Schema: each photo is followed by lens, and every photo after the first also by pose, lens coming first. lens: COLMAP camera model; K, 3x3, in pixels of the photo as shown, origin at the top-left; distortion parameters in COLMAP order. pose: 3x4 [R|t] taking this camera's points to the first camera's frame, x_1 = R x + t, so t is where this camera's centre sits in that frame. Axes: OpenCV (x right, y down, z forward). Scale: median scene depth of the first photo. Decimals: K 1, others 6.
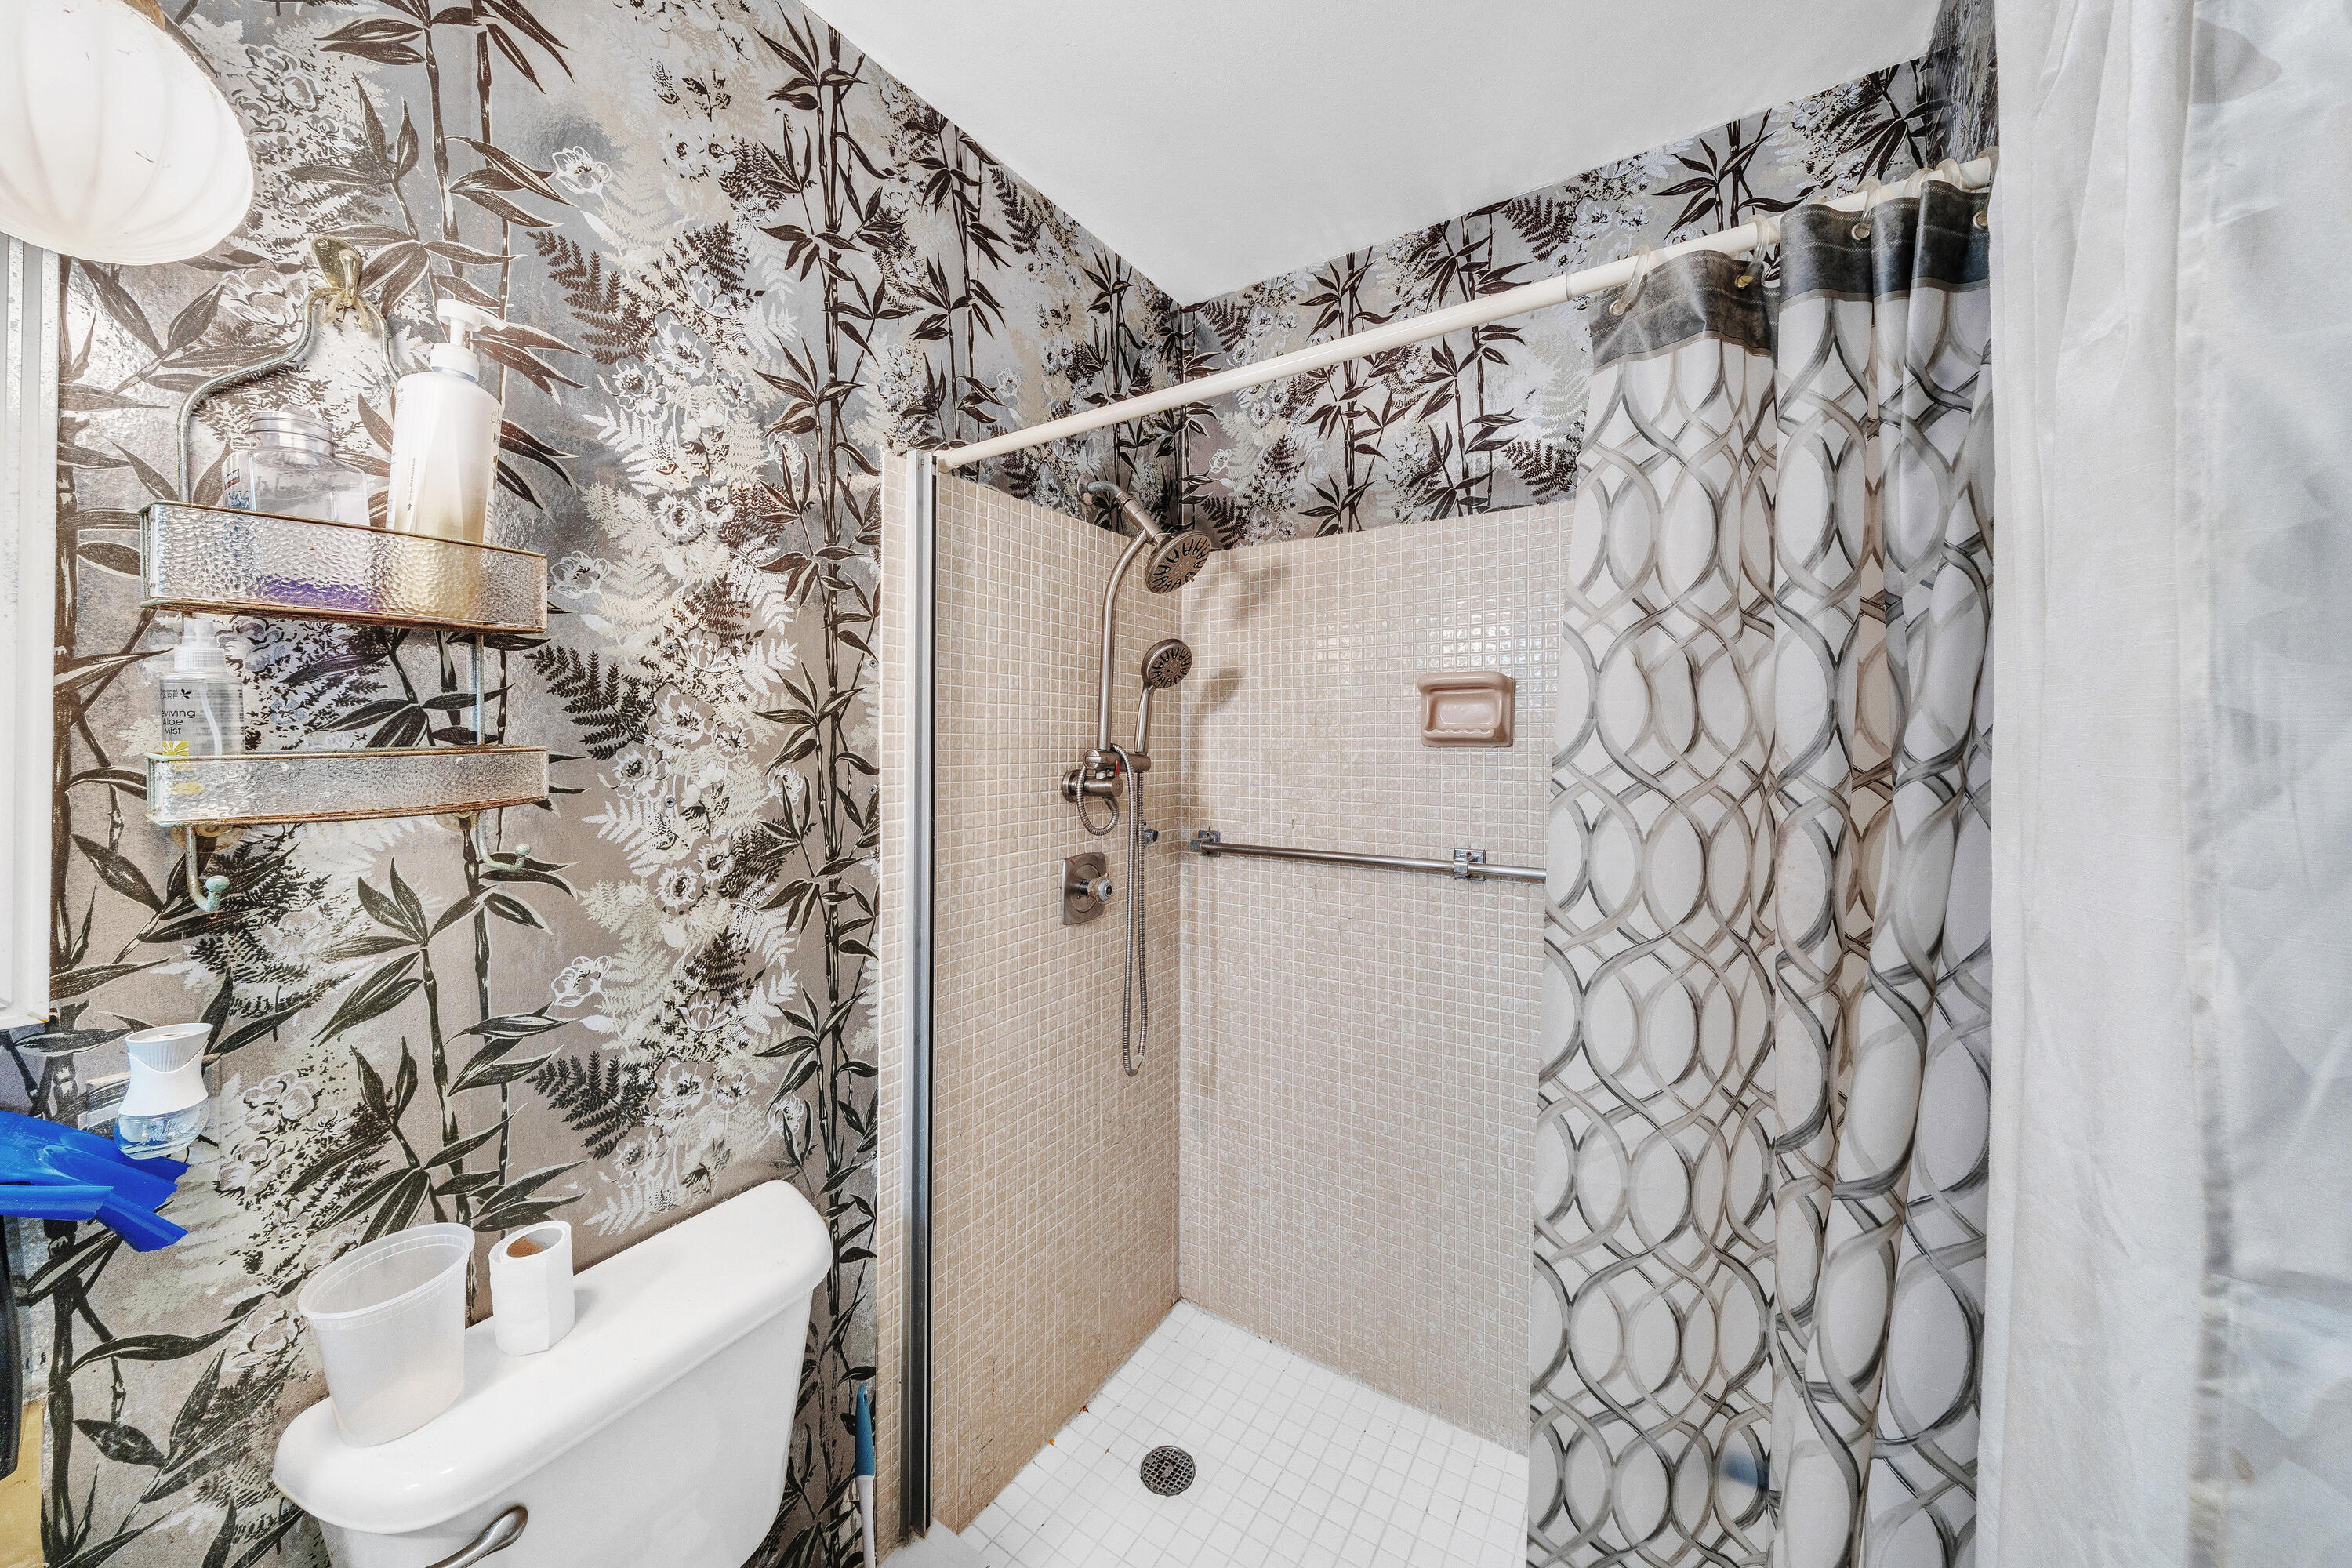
lens RADIAL K [[810.5, 0, 1169.4], [0, 810.5, 736.7], [0, 0, 1]] dist [-0.006529, -0.000231]
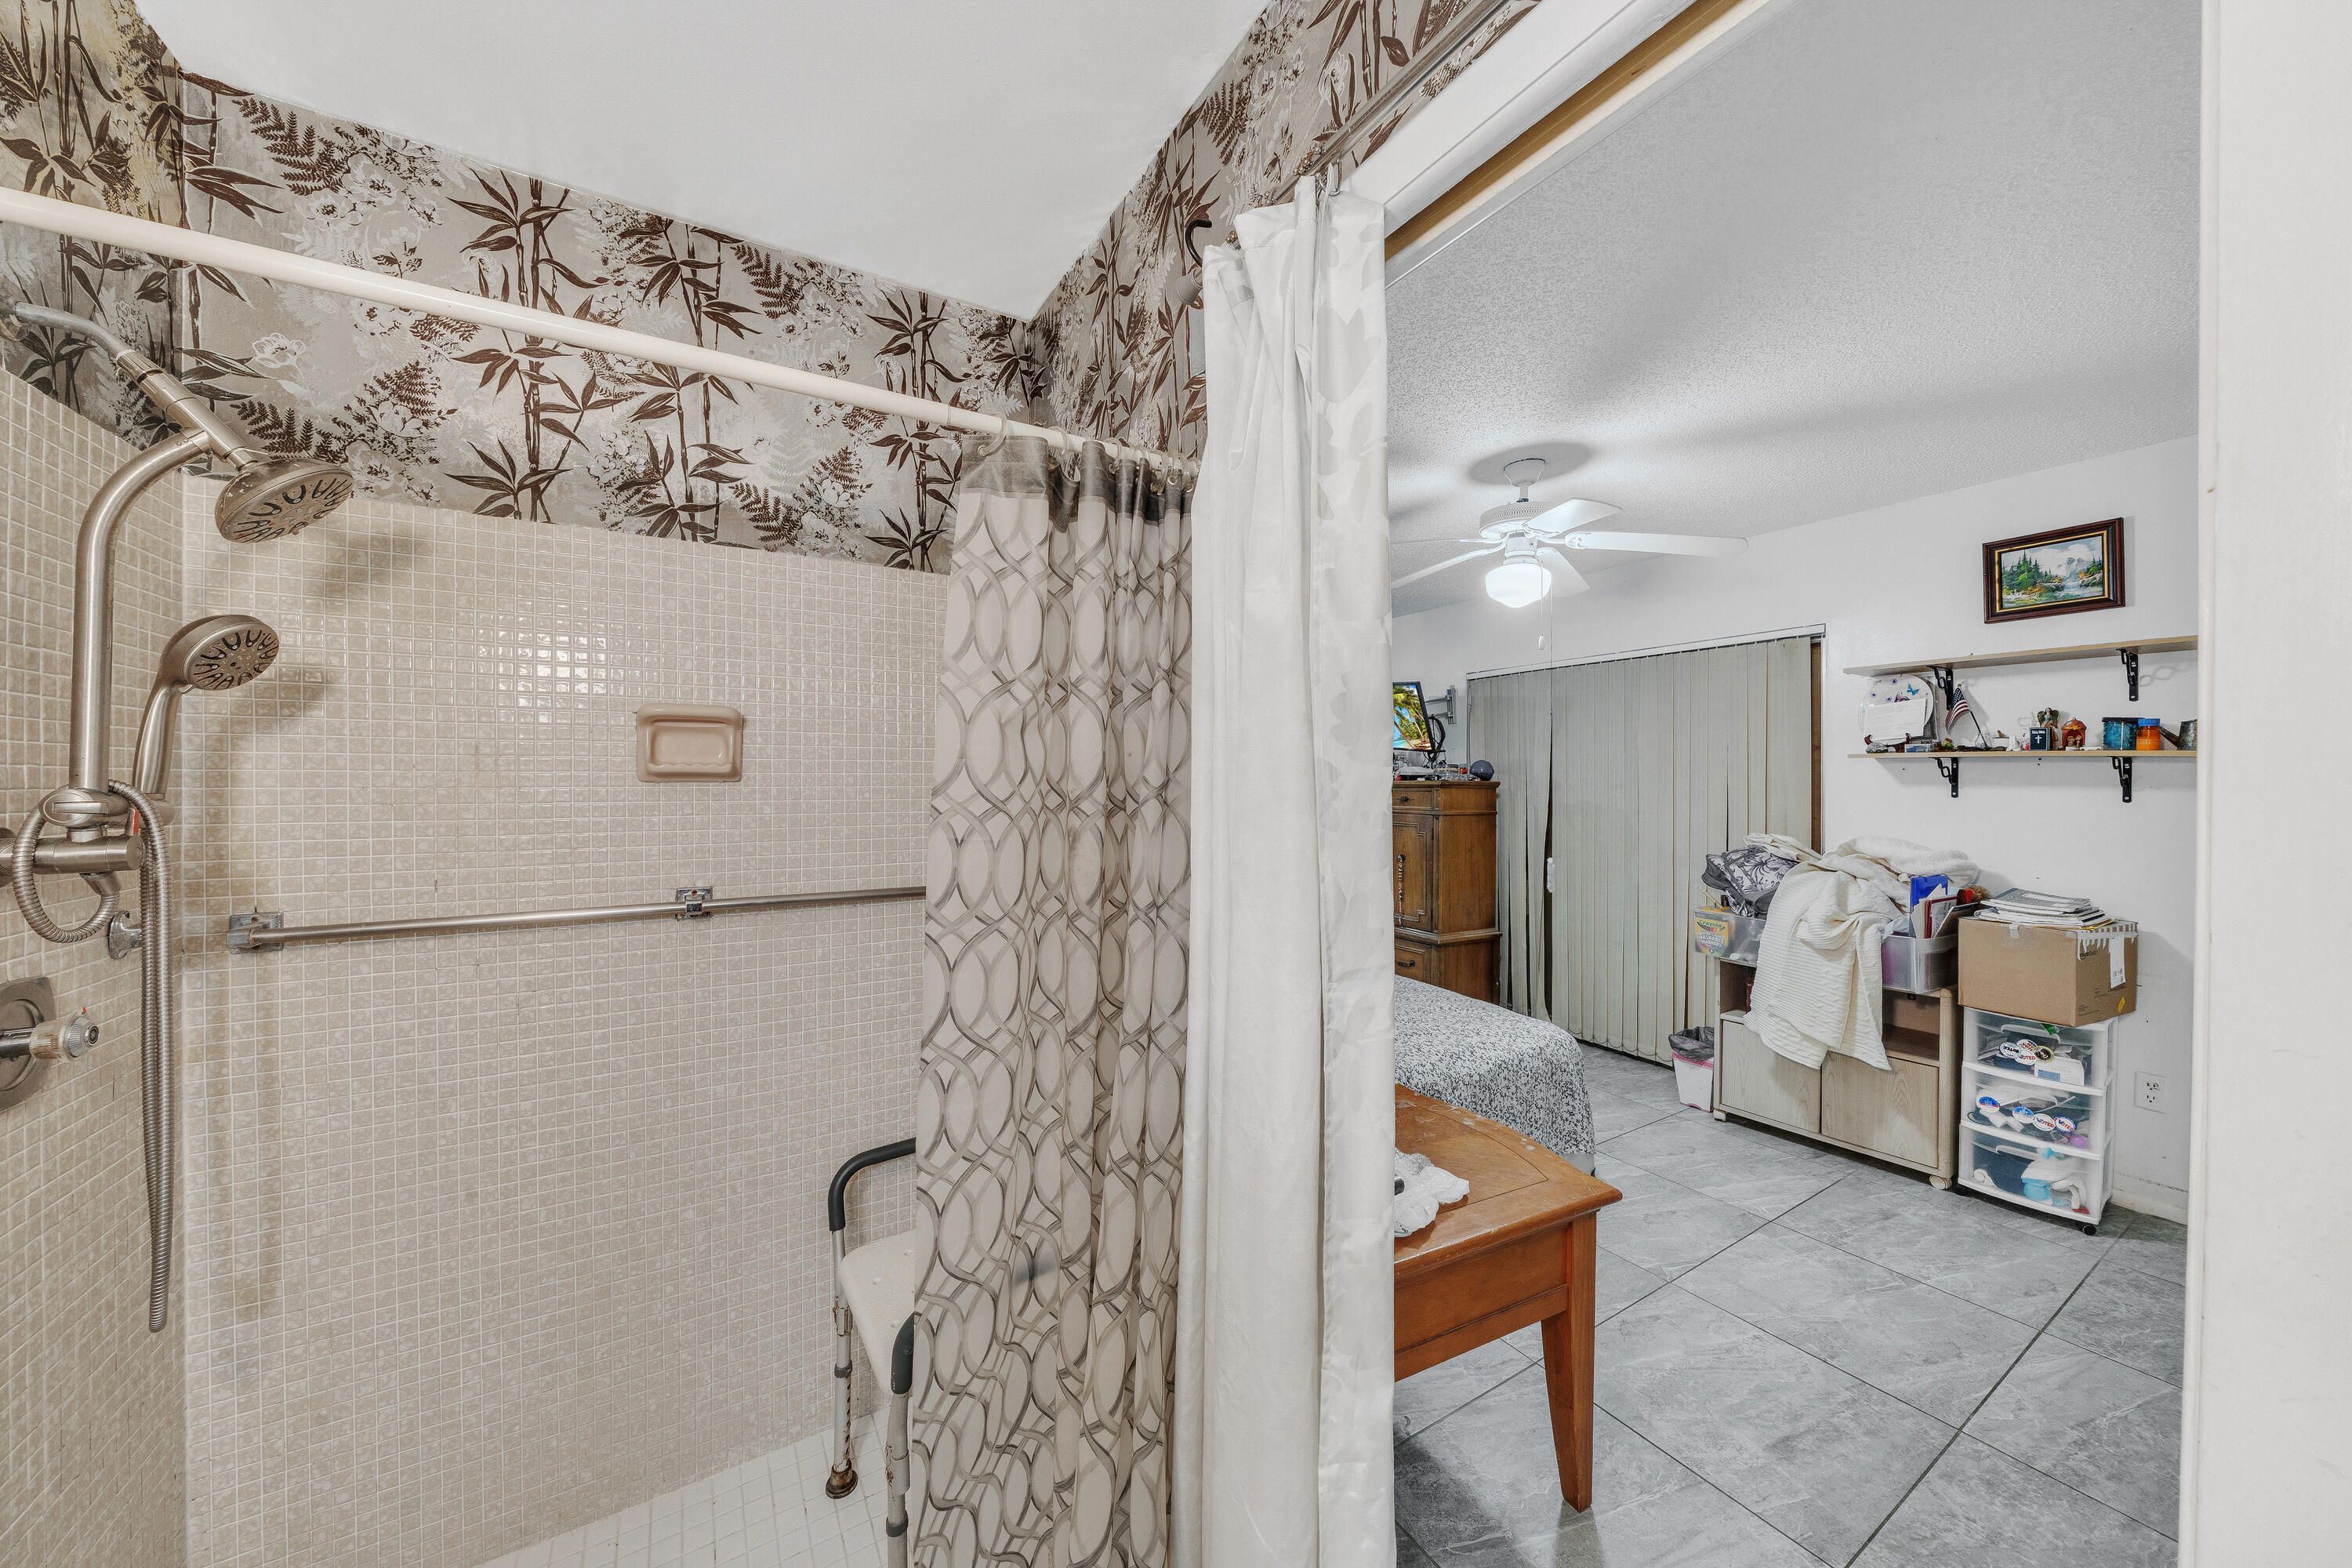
lens RADIAL K [[819.2, 0, 1163.8], [0, 819.2, 788.5], [0, 0, 1]] dist [-0.007443, 0.000001]
pose [[0.432667, -0.012315, 0.901470, -0.267722], [-0.004701, 0.999862, 0.015915, 0.002061], [-0.901542, -0.011124, 0.432549, 0.070971]]
